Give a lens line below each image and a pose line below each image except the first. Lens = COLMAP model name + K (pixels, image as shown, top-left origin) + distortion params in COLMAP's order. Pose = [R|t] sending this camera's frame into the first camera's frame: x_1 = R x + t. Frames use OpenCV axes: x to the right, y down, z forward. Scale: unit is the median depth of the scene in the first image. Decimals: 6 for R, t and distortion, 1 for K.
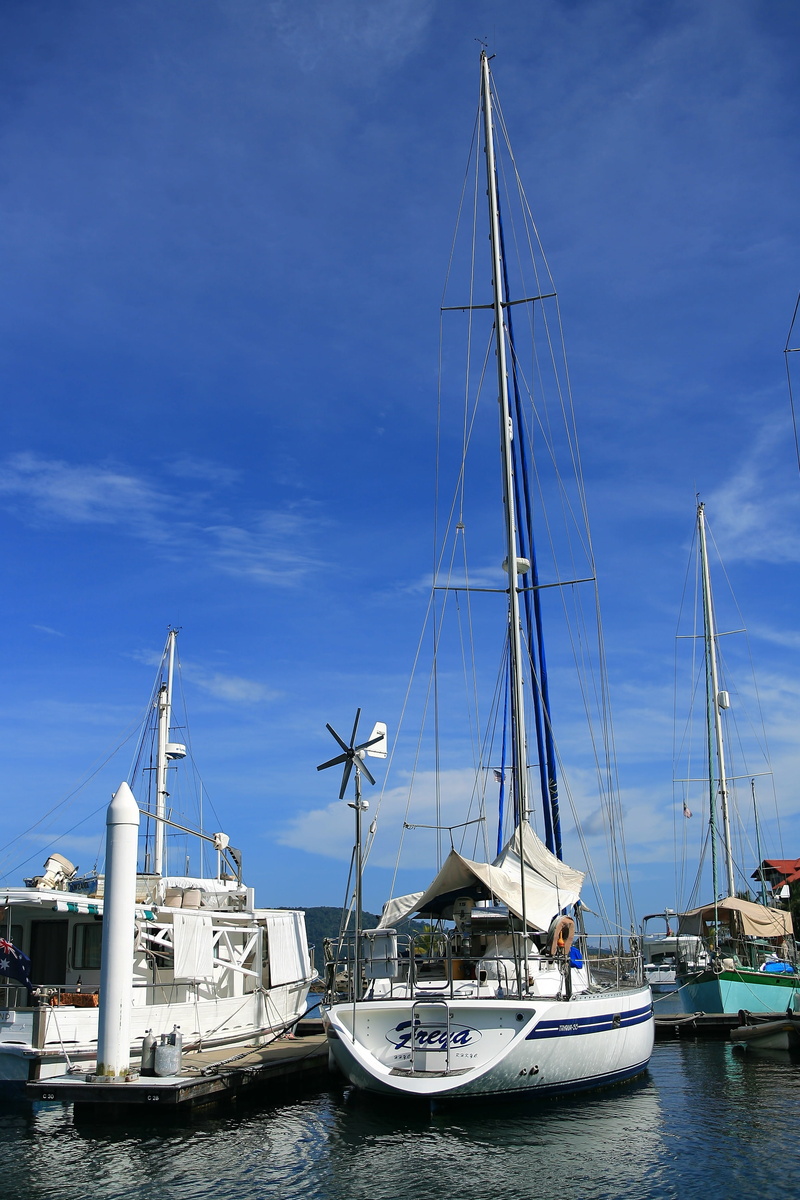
lens RADIAL K [[1251.9, 0, 397.9], [0, 1251.9, 581.4], [0, 0, 1]] dist [-0.100454, 0.147002]
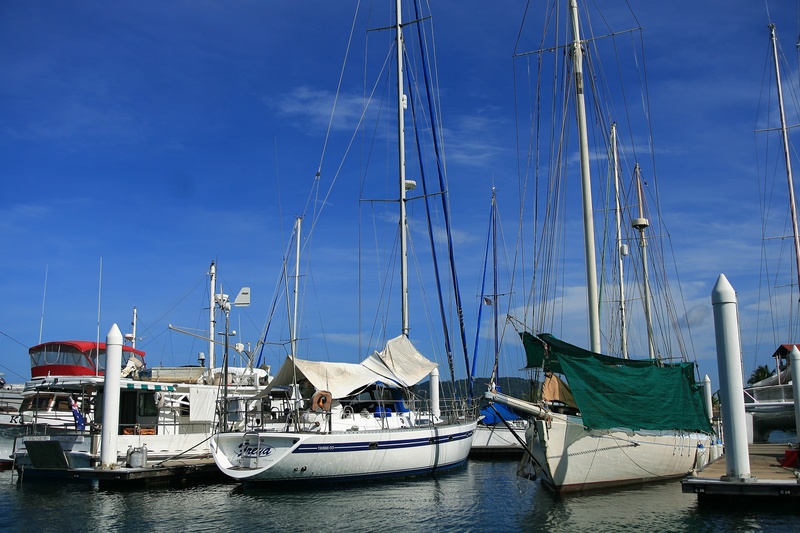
lens RADIAL K [[834.6, 0, 400.0], [0, 834.6, 266.5], [0, 0, 1]] dist [-0.100454, 0.147002]
pose [[0.981858, -0.028640, -0.187442, 0.462412], [0.051728, 0.991489, 0.119471, -0.060601], [0.182425, -0.126999, 0.974983, -0.182243]]
